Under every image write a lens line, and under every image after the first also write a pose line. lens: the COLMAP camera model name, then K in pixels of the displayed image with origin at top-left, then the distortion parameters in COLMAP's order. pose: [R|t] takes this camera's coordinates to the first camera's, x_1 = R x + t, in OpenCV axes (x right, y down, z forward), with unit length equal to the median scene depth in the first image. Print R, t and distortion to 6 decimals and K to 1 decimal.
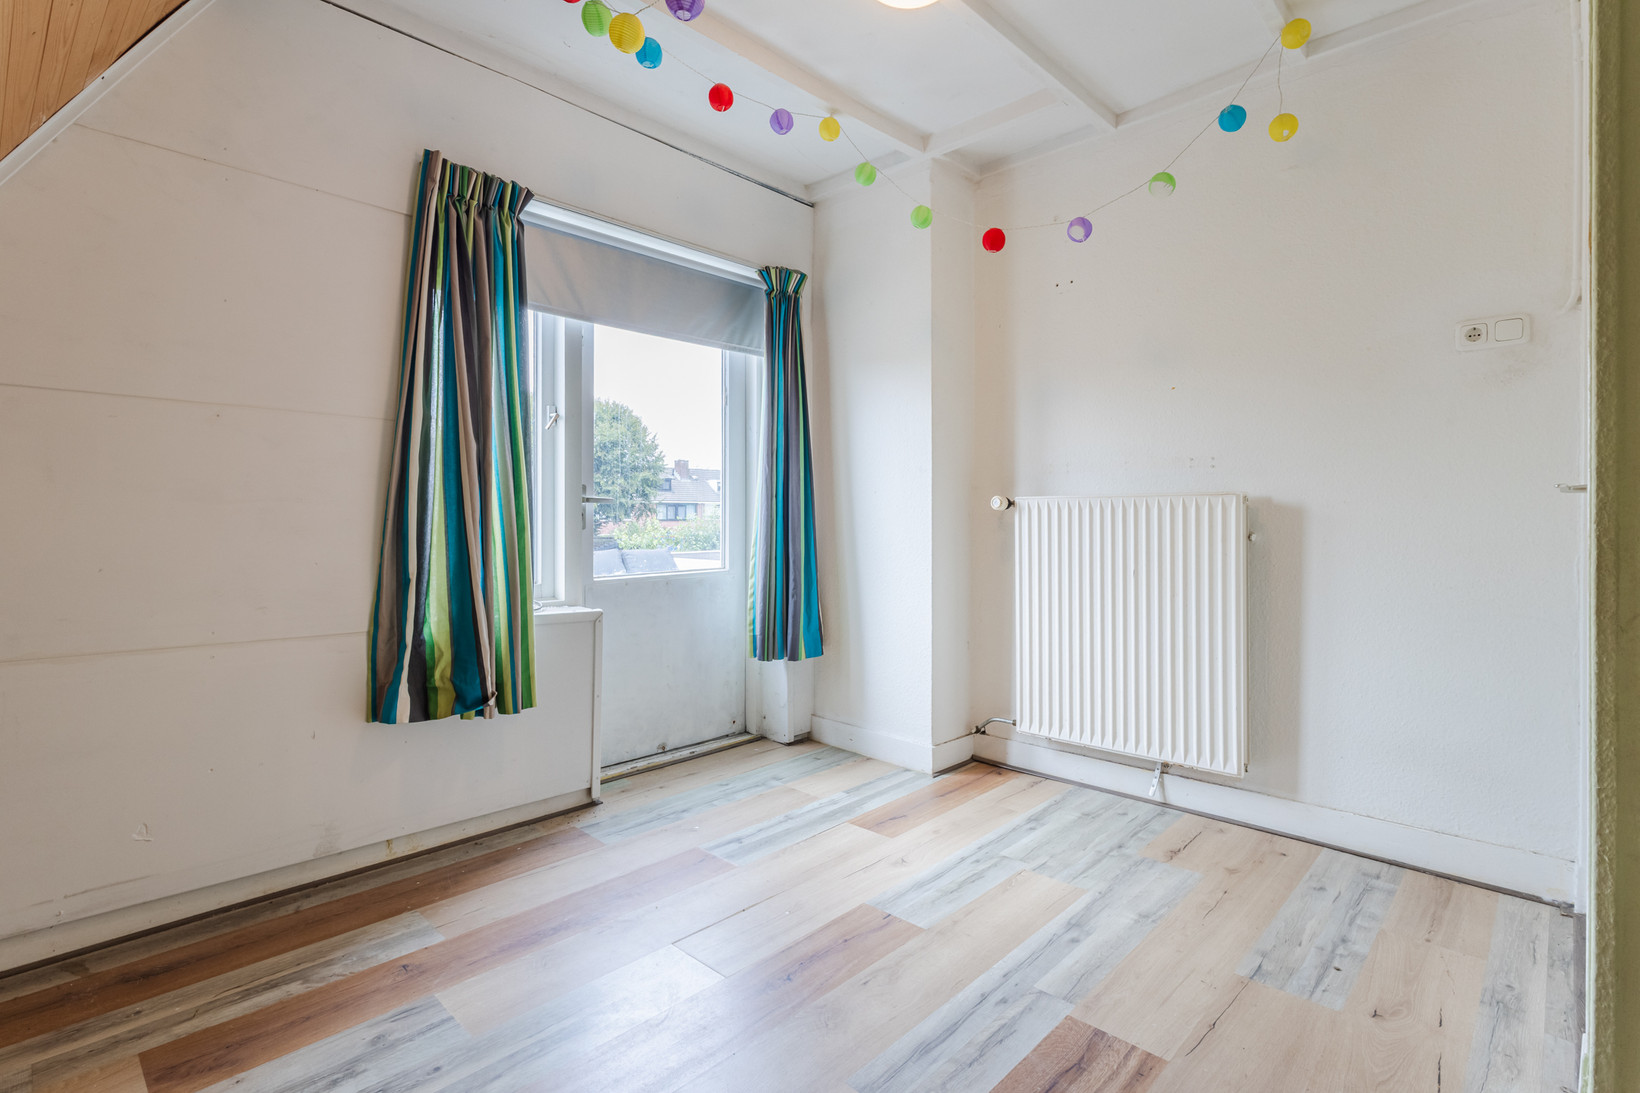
lens RADIAL K [[793.0, 0, 826.8], [0, 793.0, 514.4], [0, 0, 1]] dist [-0.010340, 0.003079]
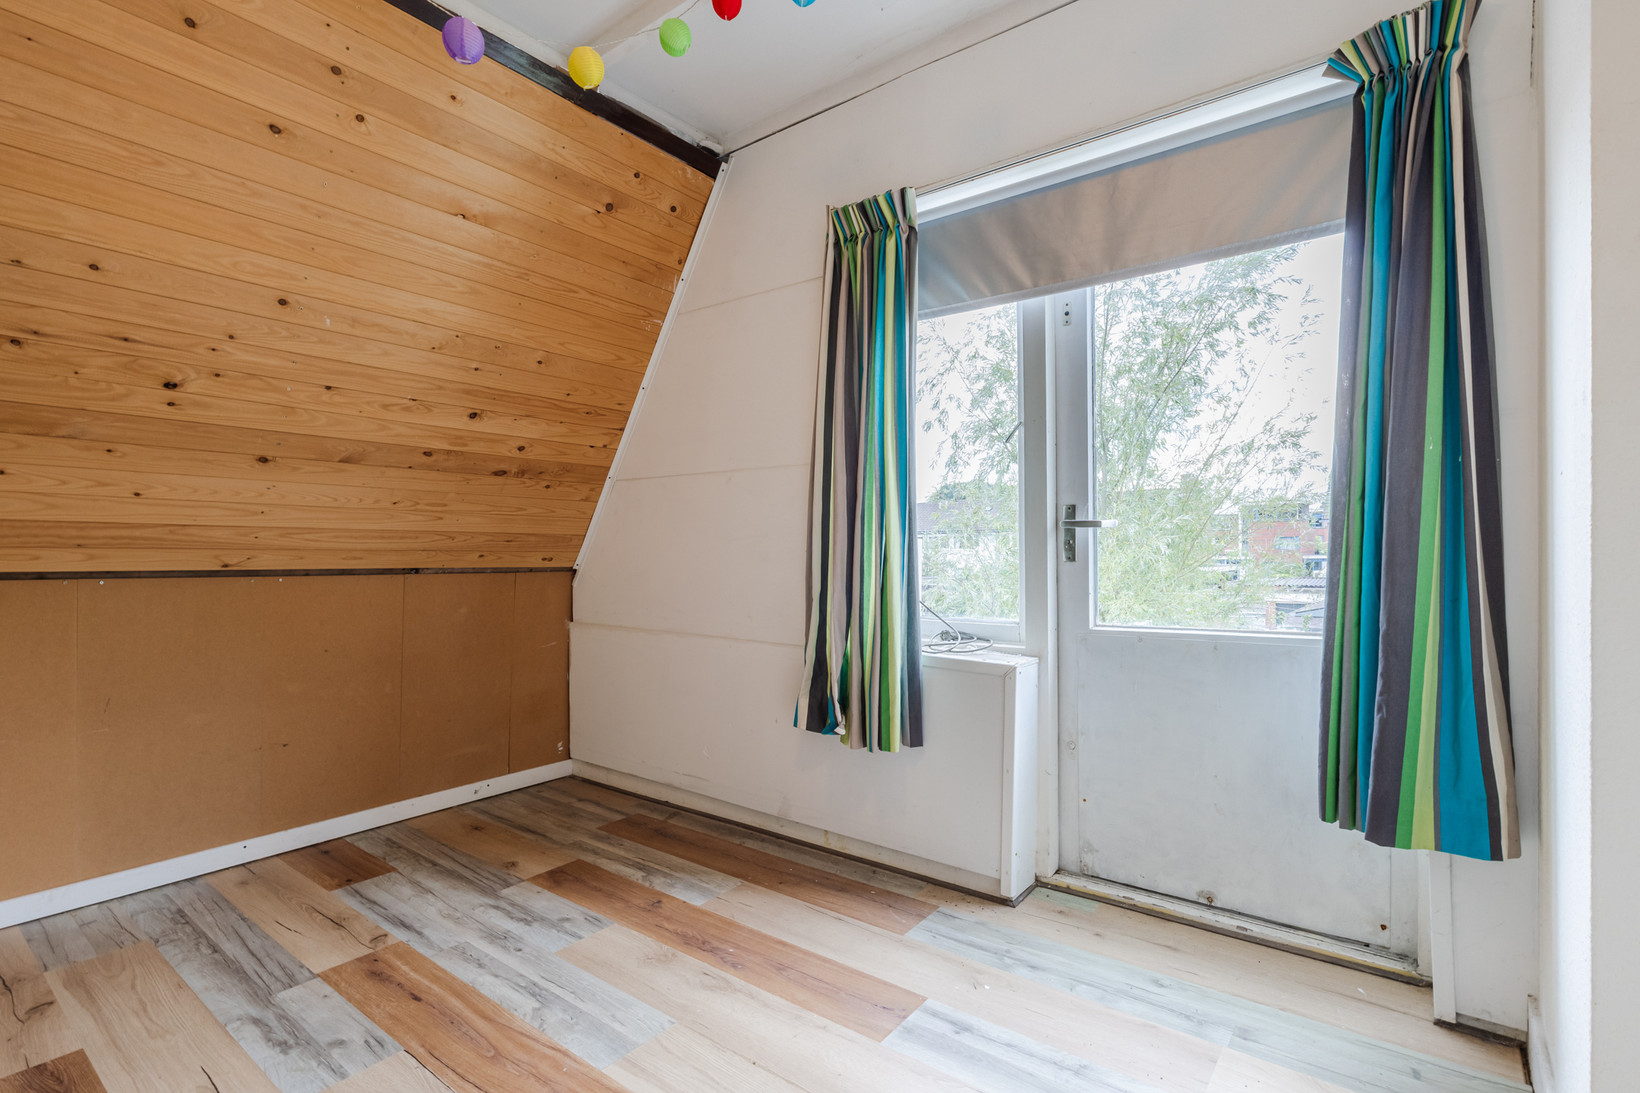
lens RADIAL K [[793.0, 0, 813.5], [0, 793.0, 559.8], [0, 0, 1]] dist [-0.010340, 0.003079]
pose [[0.081003, 0.014844, -0.996603, 0.623267], [0.014594, 0.999764, 0.016078, 0.000404], [0.996607, -0.015847, 0.080767, 0.951207]]
